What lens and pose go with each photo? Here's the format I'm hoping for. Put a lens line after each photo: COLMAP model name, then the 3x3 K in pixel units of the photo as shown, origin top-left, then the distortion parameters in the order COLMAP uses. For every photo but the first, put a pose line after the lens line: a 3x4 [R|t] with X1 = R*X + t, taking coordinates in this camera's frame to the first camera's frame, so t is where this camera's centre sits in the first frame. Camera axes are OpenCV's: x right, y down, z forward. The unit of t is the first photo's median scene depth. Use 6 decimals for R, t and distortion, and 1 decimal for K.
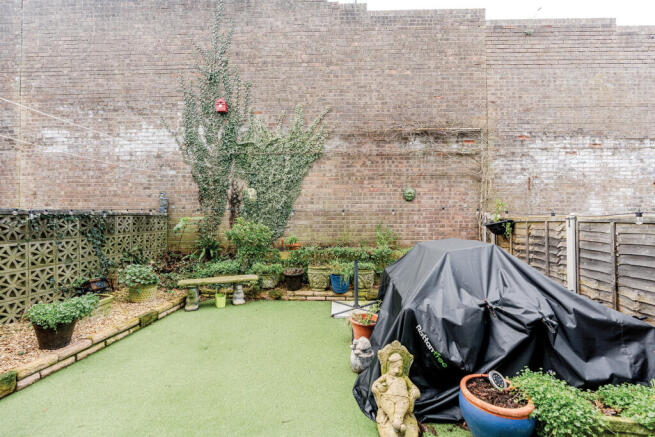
lens RADIAL K [[296.9, 0, 327.5], [0, 296.9, 218.5], [0, 0, 1]] dist [-0.012690, 0.005724]
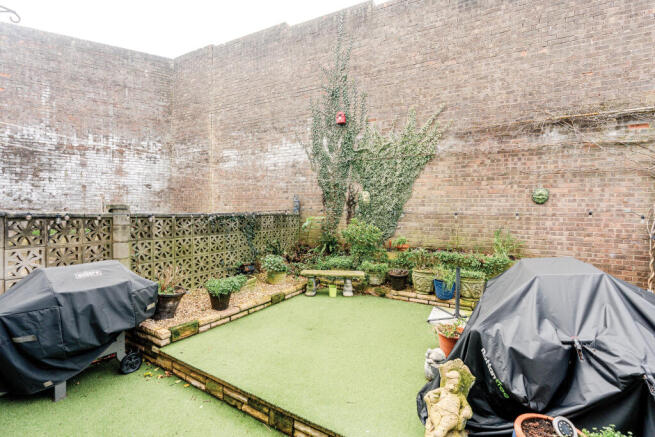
lens RADIAL K [[296.9, 0, 327.5], [0, 296.9, 218.5], [0, 0, 1]] dist [-0.012690, 0.005724]
pose [[0.894664, 0.026851, -0.445932, 0.121996], [-0.011528, 0.999247, 0.037040, -0.046268], [0.446591, -0.027997, 0.894300, -0.043517]]
